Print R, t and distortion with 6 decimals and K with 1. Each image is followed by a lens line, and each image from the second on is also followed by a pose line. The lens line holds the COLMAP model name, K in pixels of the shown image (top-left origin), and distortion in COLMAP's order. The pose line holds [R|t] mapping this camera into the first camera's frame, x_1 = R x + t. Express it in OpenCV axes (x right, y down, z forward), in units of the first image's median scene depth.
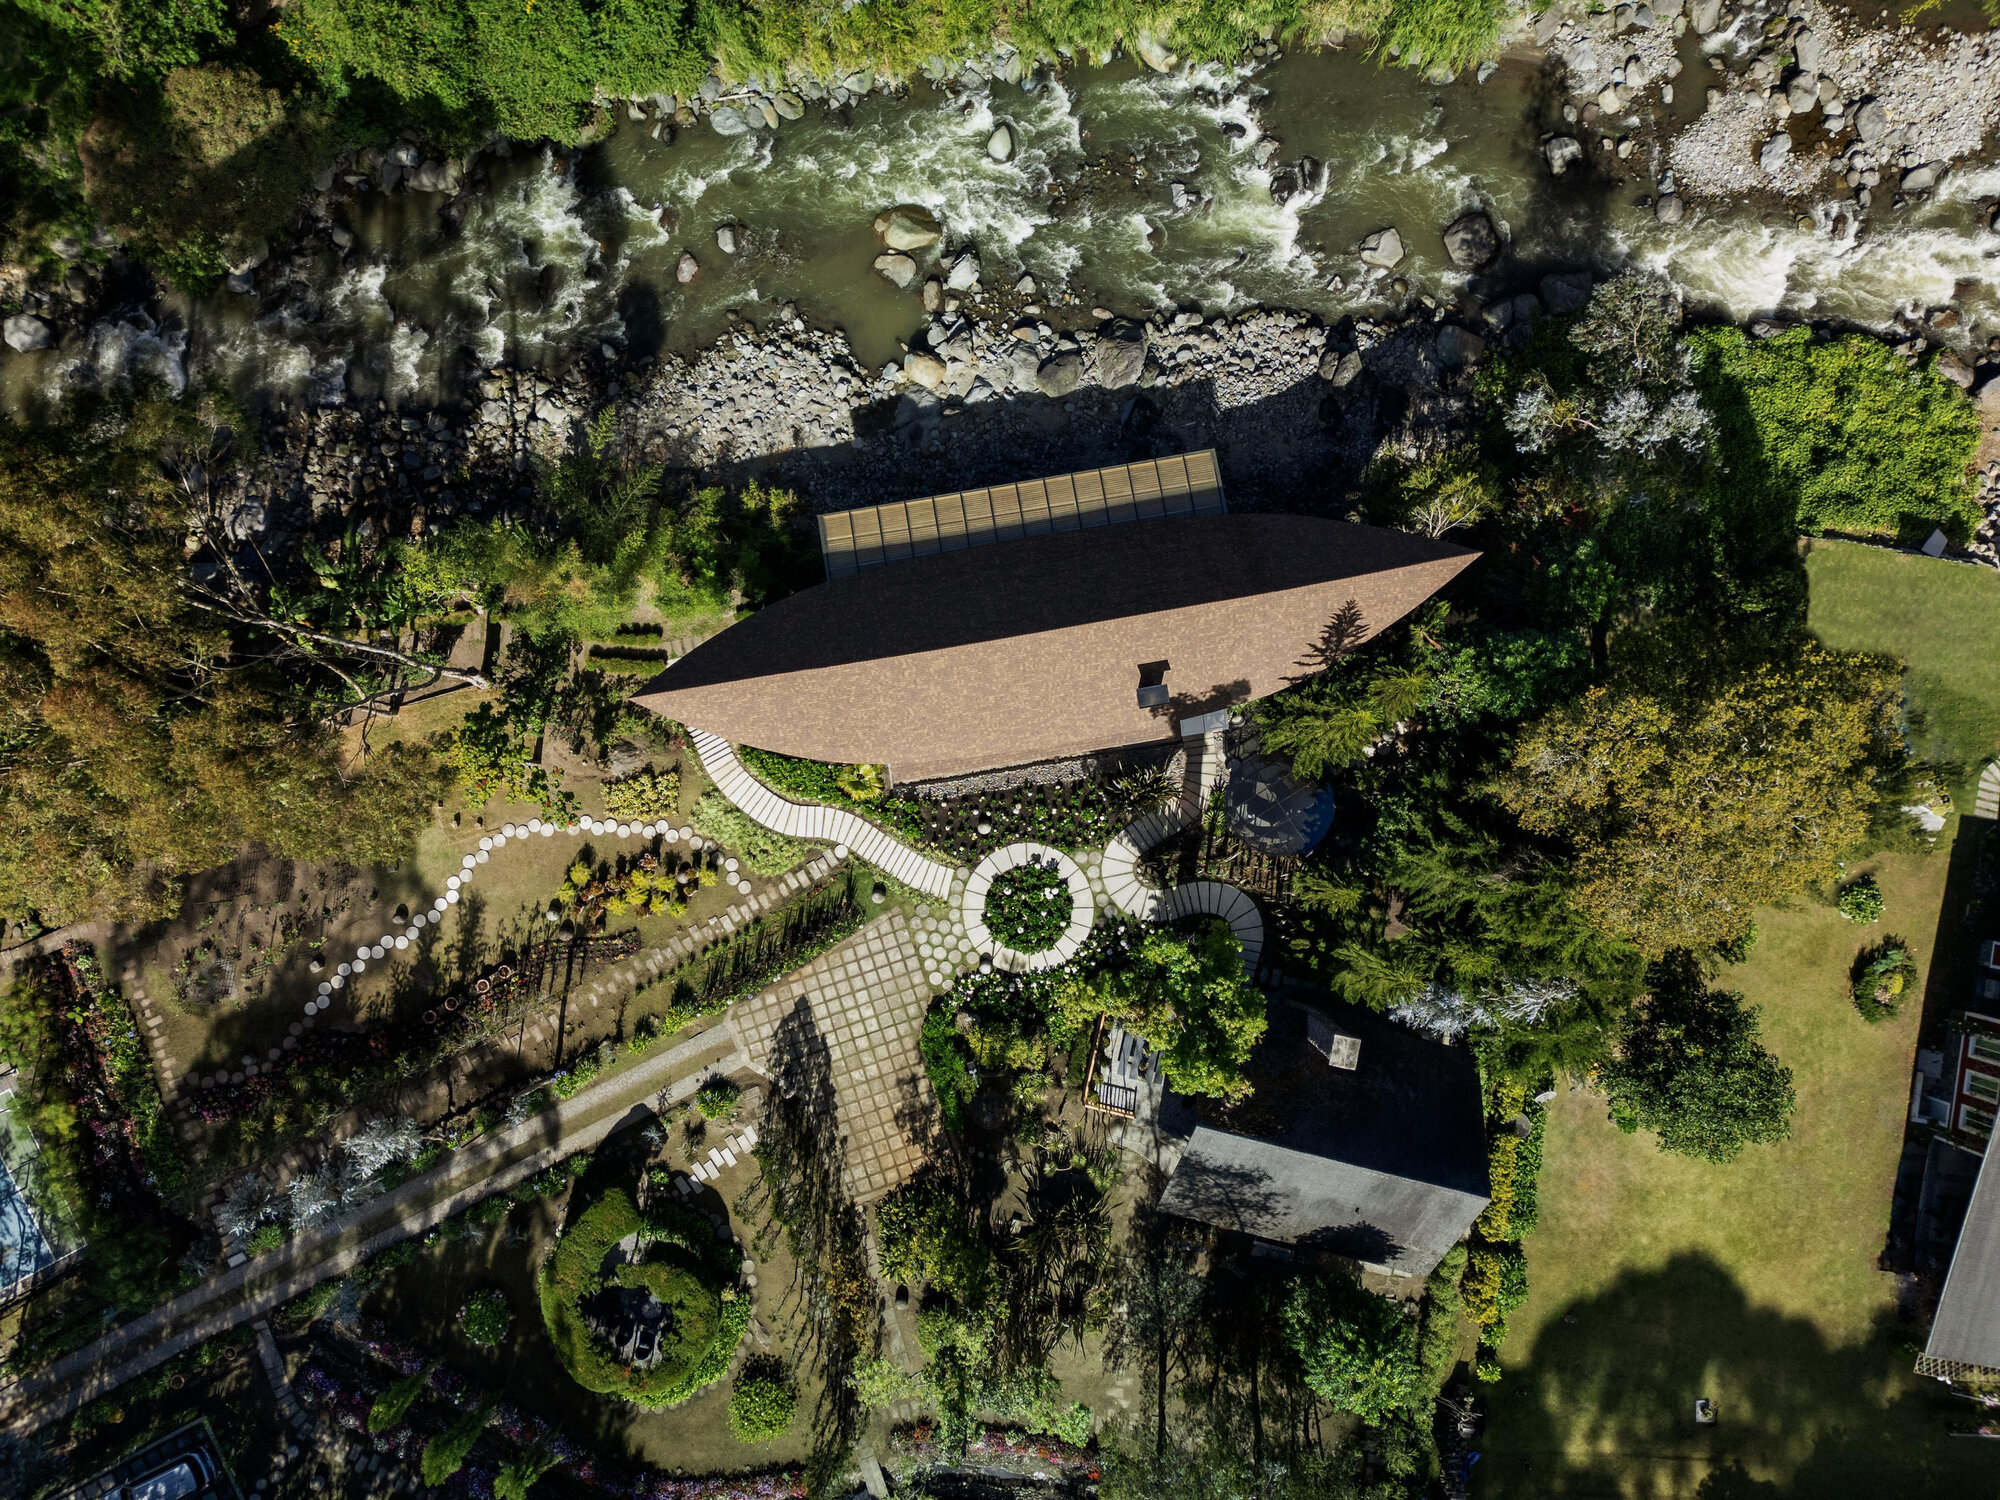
lens RADIAL K [[1392.2, 0, 1000.9], [0, 1392.2, 749.7], [0, 0, 1]] dist [0.032316, -0.000104]
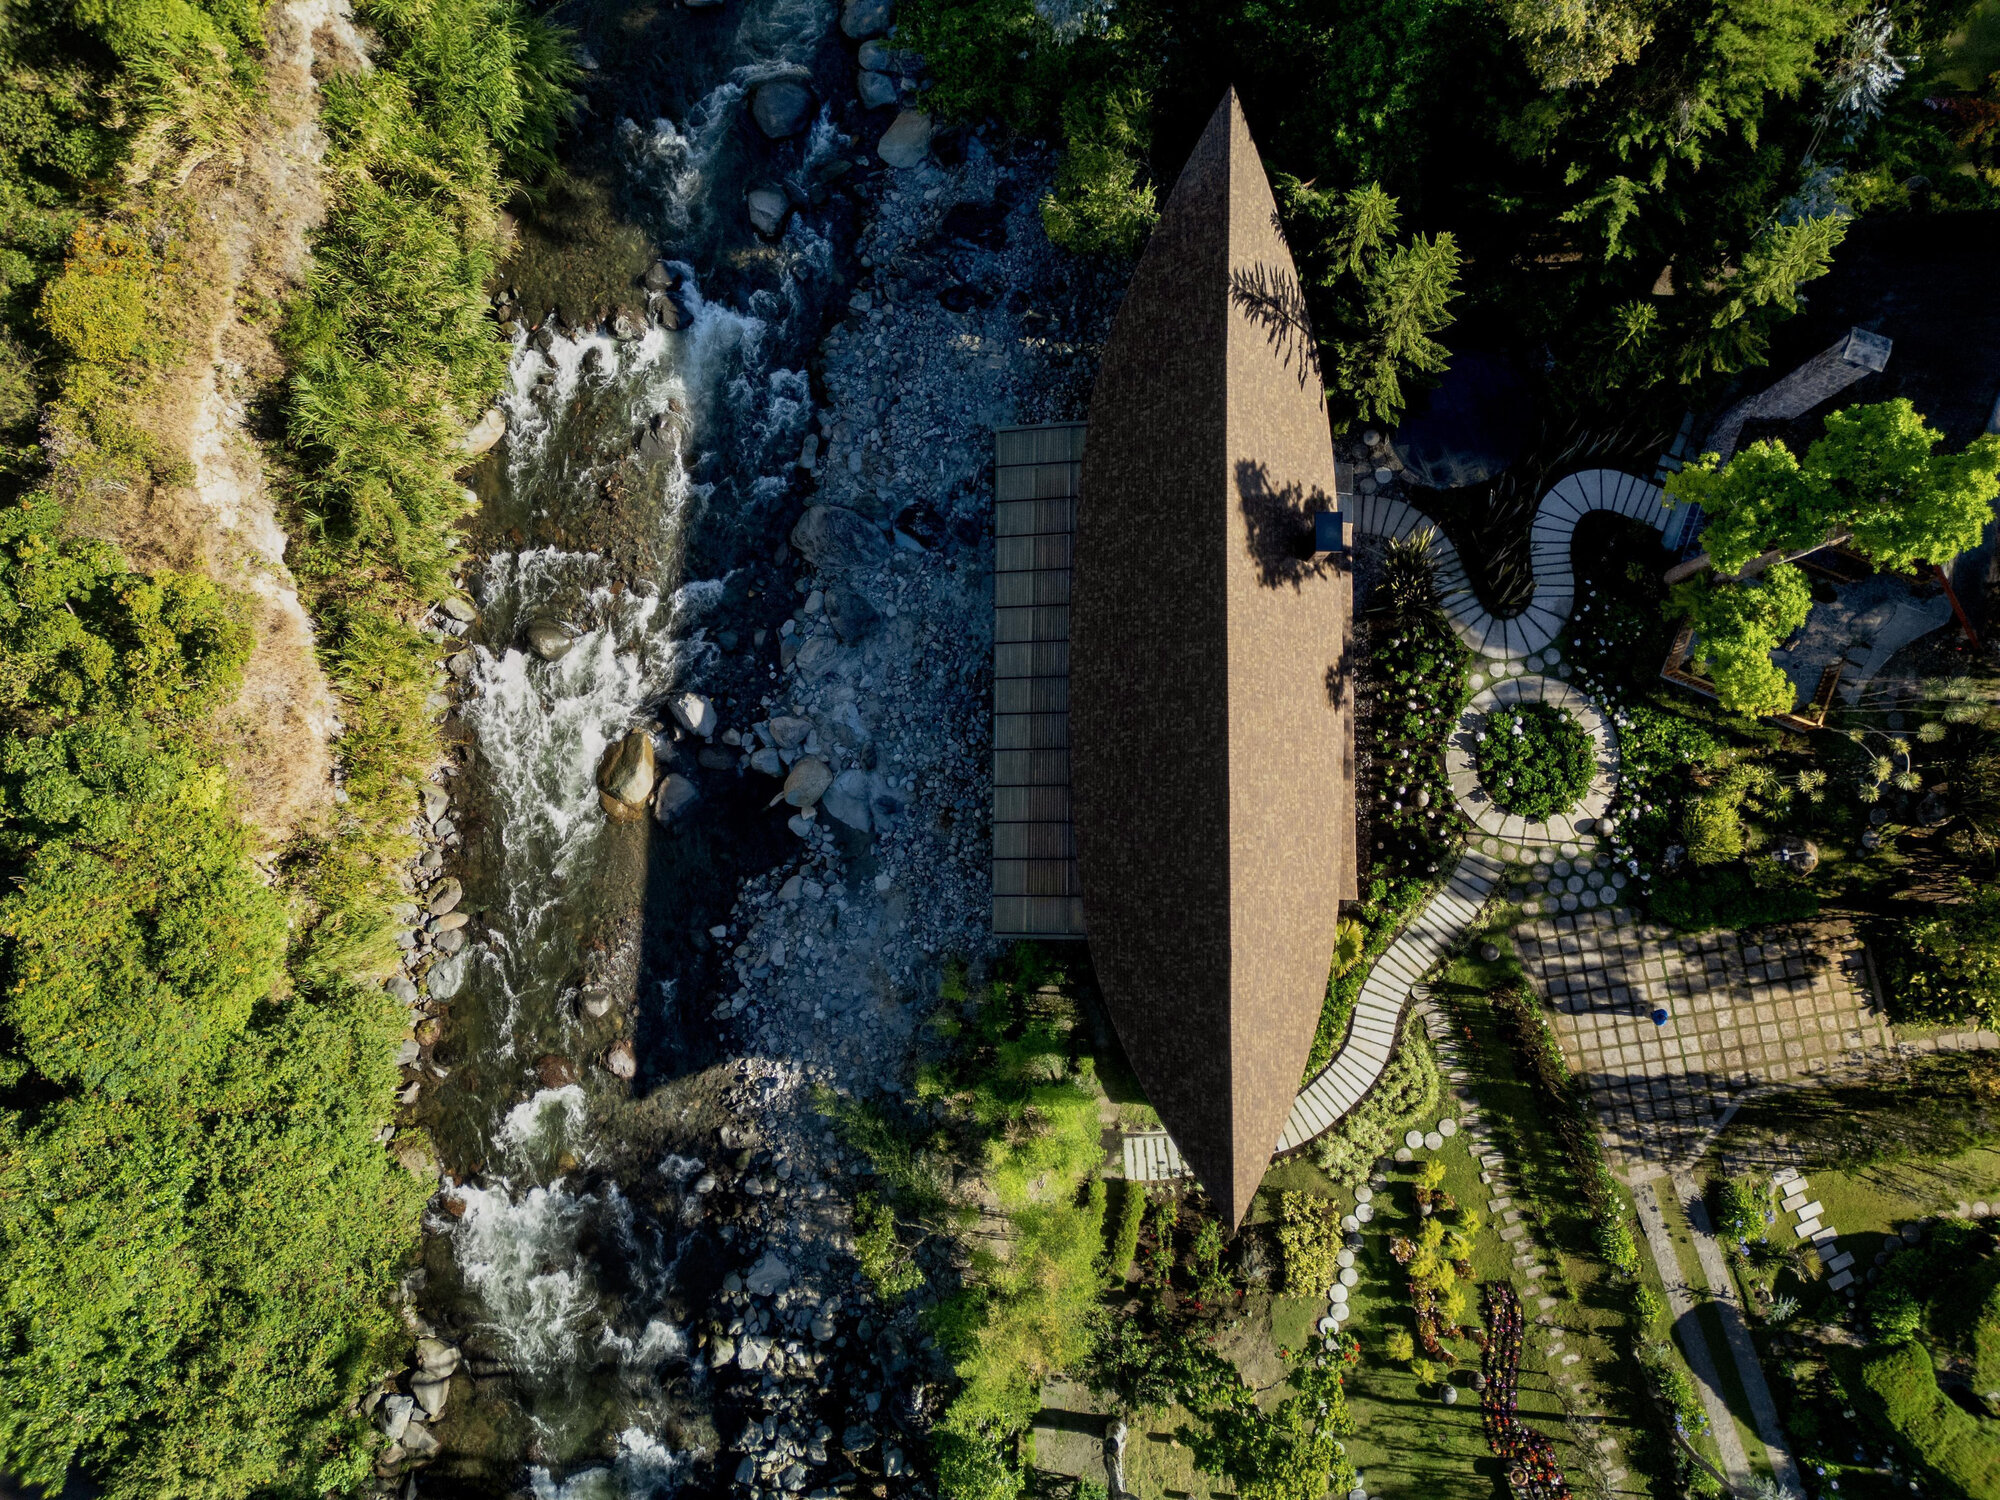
lens RADIAL K [[1392.2, 0, 1000.9], [0, 1392.2, 749.7], [0, 0, 1]] dist [0.032316, -0.000104]
pose [[0.173076, -0.979412, 0.103910, -0.104030], [0.984908, 0.172010, -0.019208, -0.159634], [0.000939, 0.105666, 0.994401, 0.224457]]
